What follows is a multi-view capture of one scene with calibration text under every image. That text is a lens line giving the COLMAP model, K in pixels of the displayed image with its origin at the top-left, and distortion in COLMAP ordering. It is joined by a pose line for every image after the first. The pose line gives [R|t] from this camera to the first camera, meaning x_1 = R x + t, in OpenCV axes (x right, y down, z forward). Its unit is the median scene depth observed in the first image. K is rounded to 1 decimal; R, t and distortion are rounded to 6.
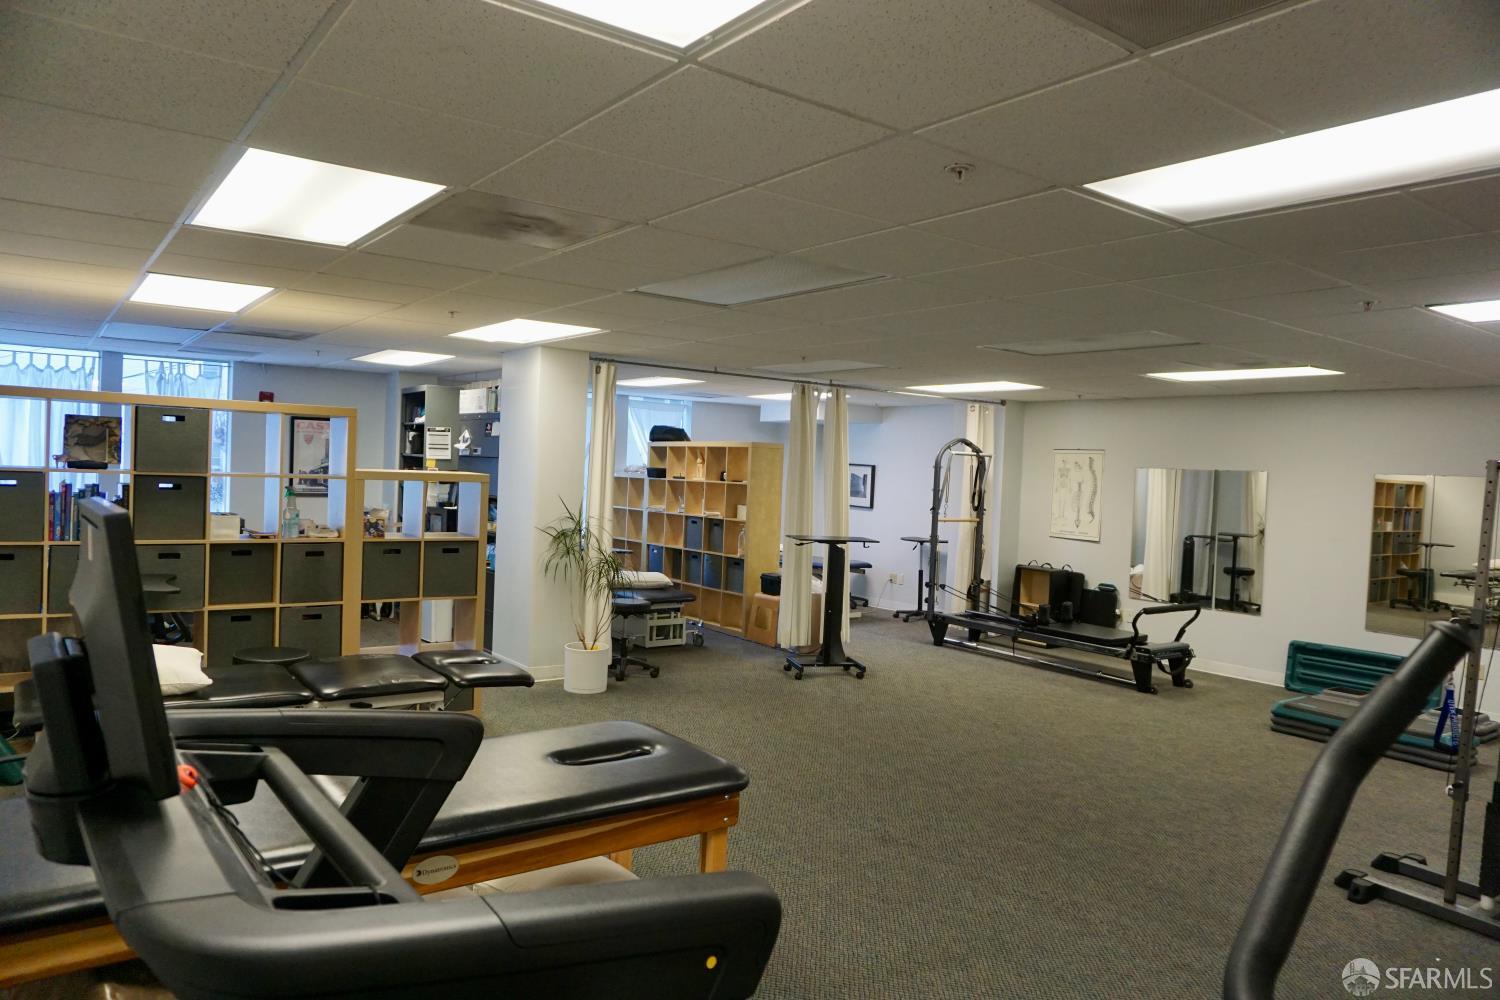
lens RADIAL K [[999.7, 0, 750.0], [0, 999.7, 500.0], [0, 0, 1]] dist [-0.052972, 0.040737]
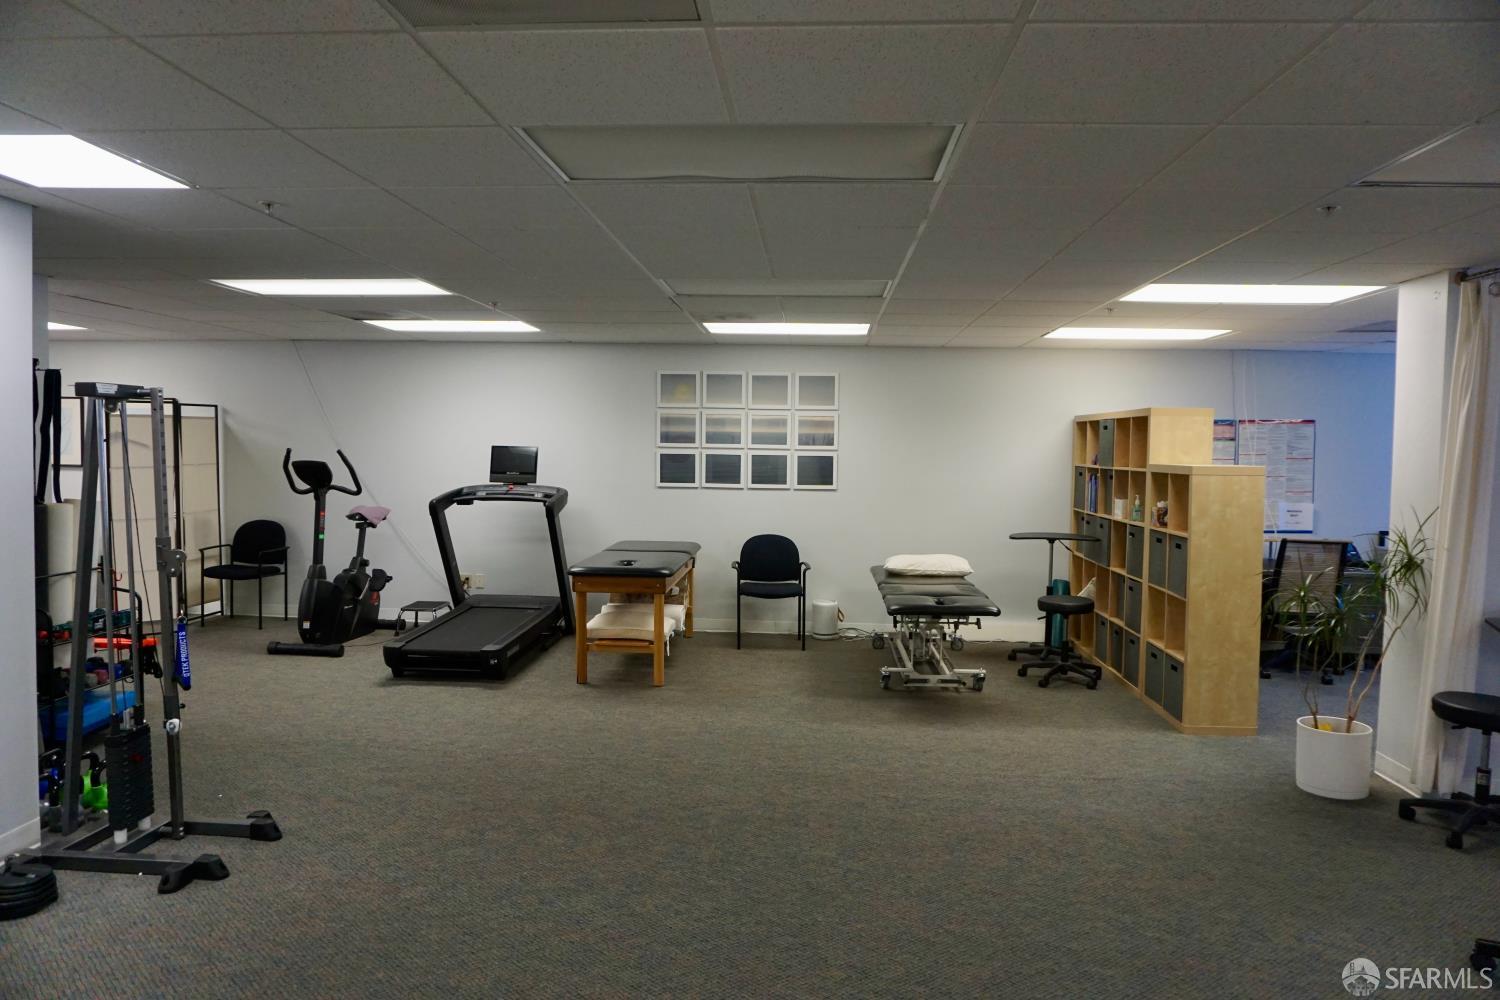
lens RADIAL K [[999.7, 0, 750.0], [0, 999.7, 500.0], [0, 0, 1]] dist [-0.052972, 0.040737]
pose [[-0.650078, -0.009153, -0.759812, 0.478906], [-0.066238, 0.996804, 0.044663, -0.005265], [0.756975, 0.079363, -0.648606, 0.902465]]
